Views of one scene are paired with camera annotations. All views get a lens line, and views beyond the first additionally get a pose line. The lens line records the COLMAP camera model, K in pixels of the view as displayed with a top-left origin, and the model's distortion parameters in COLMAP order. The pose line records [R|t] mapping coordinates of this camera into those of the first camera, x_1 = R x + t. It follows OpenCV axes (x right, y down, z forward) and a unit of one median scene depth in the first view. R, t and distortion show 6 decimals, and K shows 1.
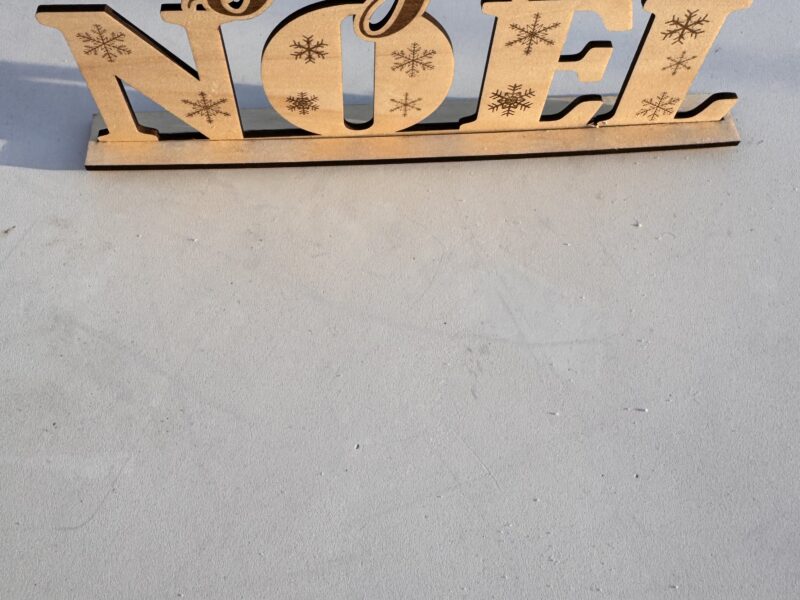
lens RADIAL K [[560.3, 0, 399.4], [0, 560.3, 297.8], [0, 0, 1]] dist [-0.002378, -0.002283]
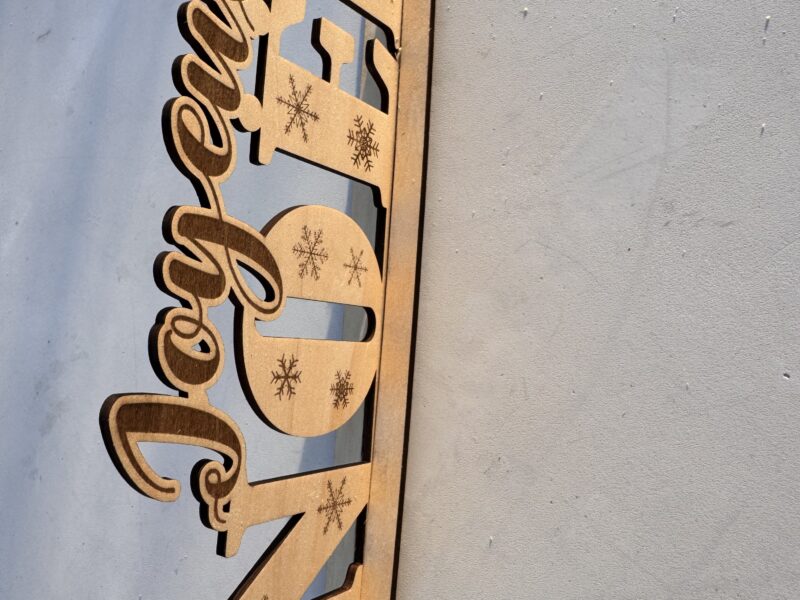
lens RADIAL K [[560.3, 0, 455.8], [0, 560.3, 275.8], [0, 0, 1]] dist [-0.002378, -0.002283]
pose [[0.111043, -0.993632, 0.019079, -0.000585], [0.993420, 0.110437, -0.030339, -0.174409], [0.028039, 0.022323, 0.999358, 0.165706]]
